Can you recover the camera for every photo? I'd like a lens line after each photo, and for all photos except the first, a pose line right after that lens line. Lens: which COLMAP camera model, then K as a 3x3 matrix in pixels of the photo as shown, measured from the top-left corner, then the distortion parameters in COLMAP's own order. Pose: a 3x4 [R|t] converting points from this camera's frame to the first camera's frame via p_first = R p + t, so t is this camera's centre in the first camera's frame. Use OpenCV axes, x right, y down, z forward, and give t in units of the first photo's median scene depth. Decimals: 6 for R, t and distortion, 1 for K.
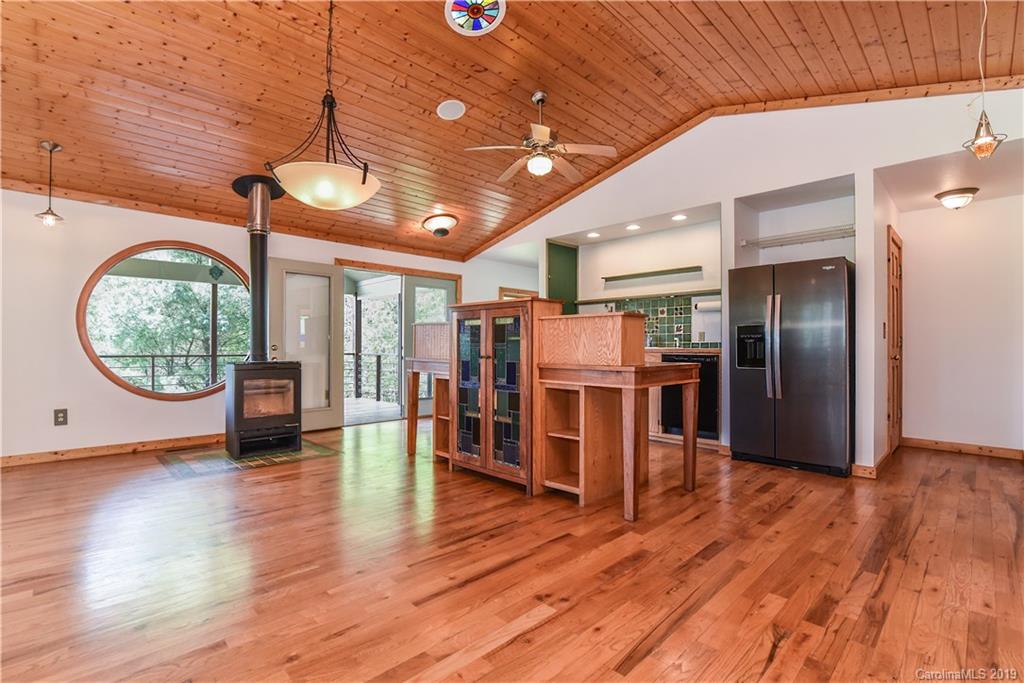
lens RADIAL K [[468.5, 0, 514.4], [0, 468.5, 343.3], [0, 0, 1]] dist [-0.019022, 0.001089]
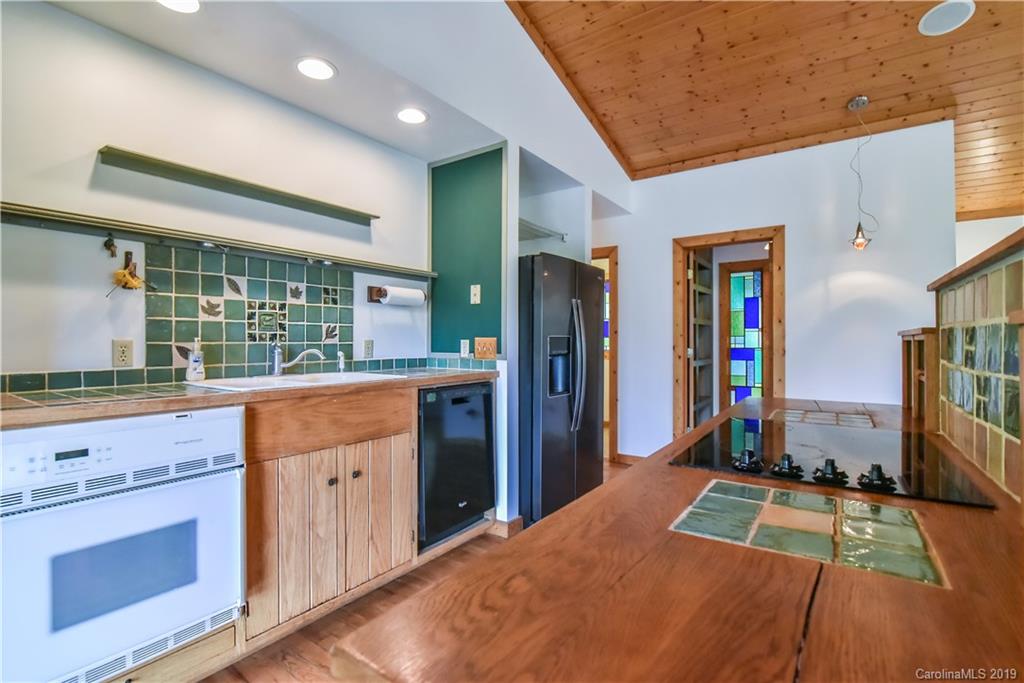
lens RADIAL K [[468.5, 0, 510.1], [0, 468.5, 343.4], [0, 0, 1]] dist [-0.019022, 0.001089]
pose [[-0.182966, -0.007640, 0.983090, -0.148847], [-0.004416, 0.999966, 0.006950, -0.023383], [-0.983109, -0.003070, -0.182993, 0.885169]]
